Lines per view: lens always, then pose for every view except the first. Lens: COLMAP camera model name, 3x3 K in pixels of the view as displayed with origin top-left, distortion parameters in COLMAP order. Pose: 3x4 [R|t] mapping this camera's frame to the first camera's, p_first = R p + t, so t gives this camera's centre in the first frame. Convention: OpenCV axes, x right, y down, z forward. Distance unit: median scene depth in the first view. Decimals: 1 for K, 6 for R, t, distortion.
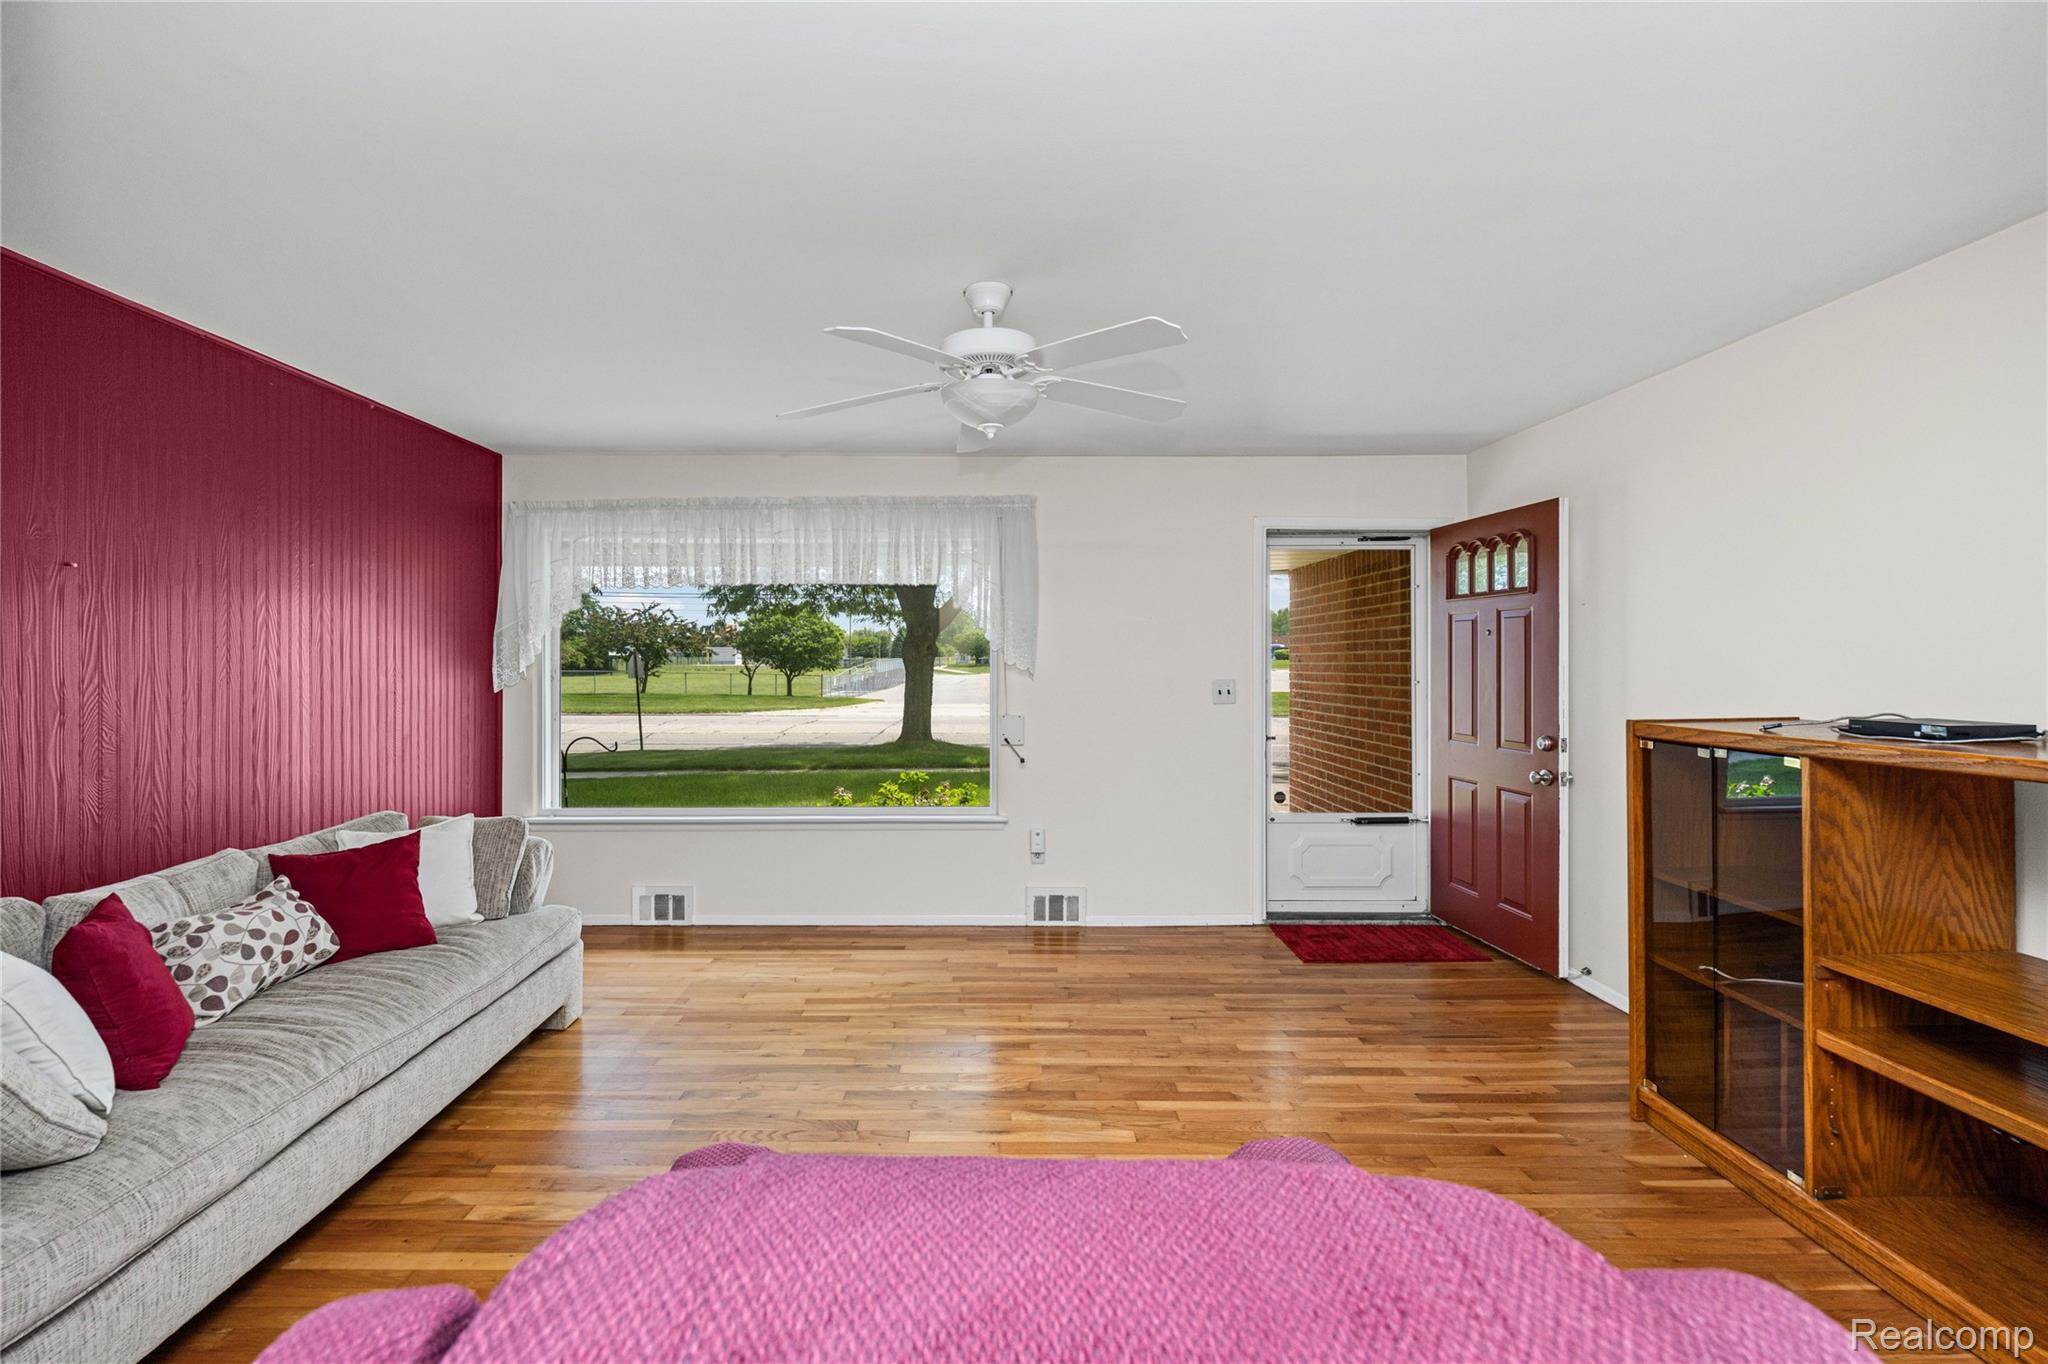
lens RADIAL K [[852.4, 0, 983.4], [0, 852.4, 663.2], [0, 0, 1]] dist [-0.000613, -0.009381]
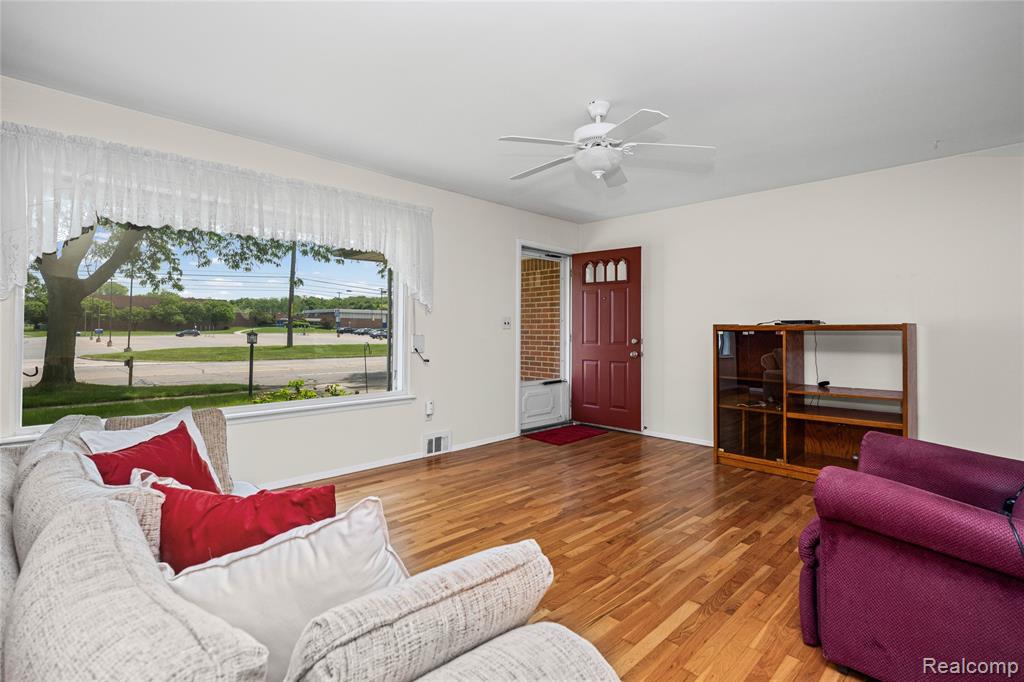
lens RADIAL K [[482.8, 0, 510.3], [0, 482.8, 329.8], [0, 0, 1]] dist [0.003773, 0.000155]
pose [[0.709564, 0.006150, 0.704614, -0.691216], [-0.003758, 0.999981, -0.004944, 0.074140], [-0.704631, 0.000860, 0.709574, 0.251921]]
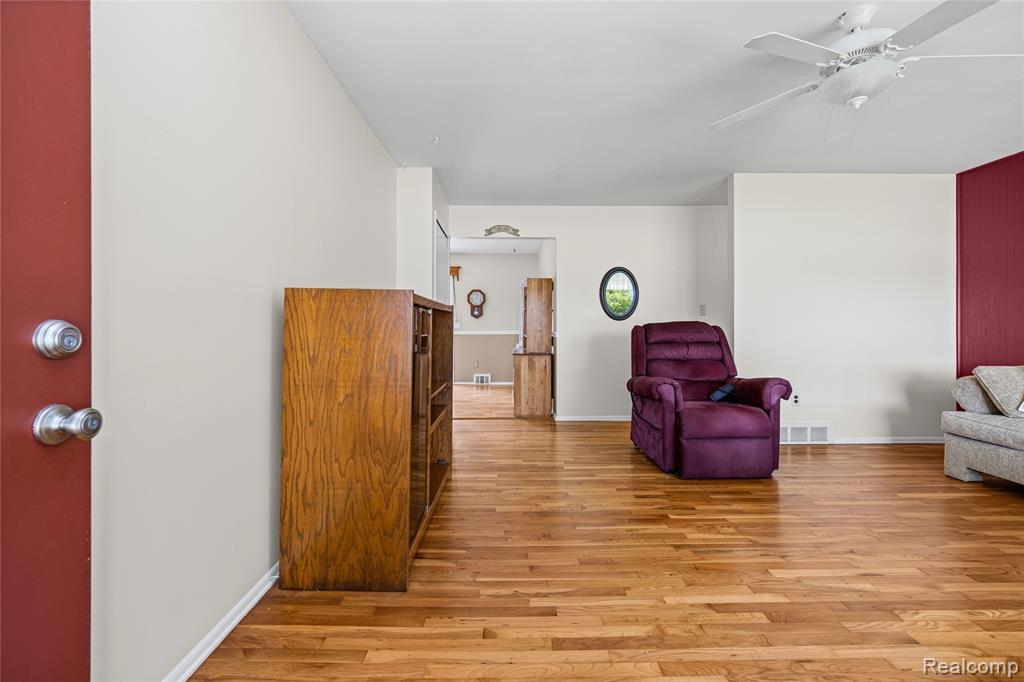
lens RADIAL K [[443.8, 0, 514.0], [0, 443.8, 325.7], [0, 0, 1]] dist [-0.000294, 0.000024]
pose [[-0.999865, 0.001755, -0.016358, 0.476548], [0.001781, 0.999997, -0.001608, 0.097071], [0.016356, -0.001637, -0.999865, 1.325411]]
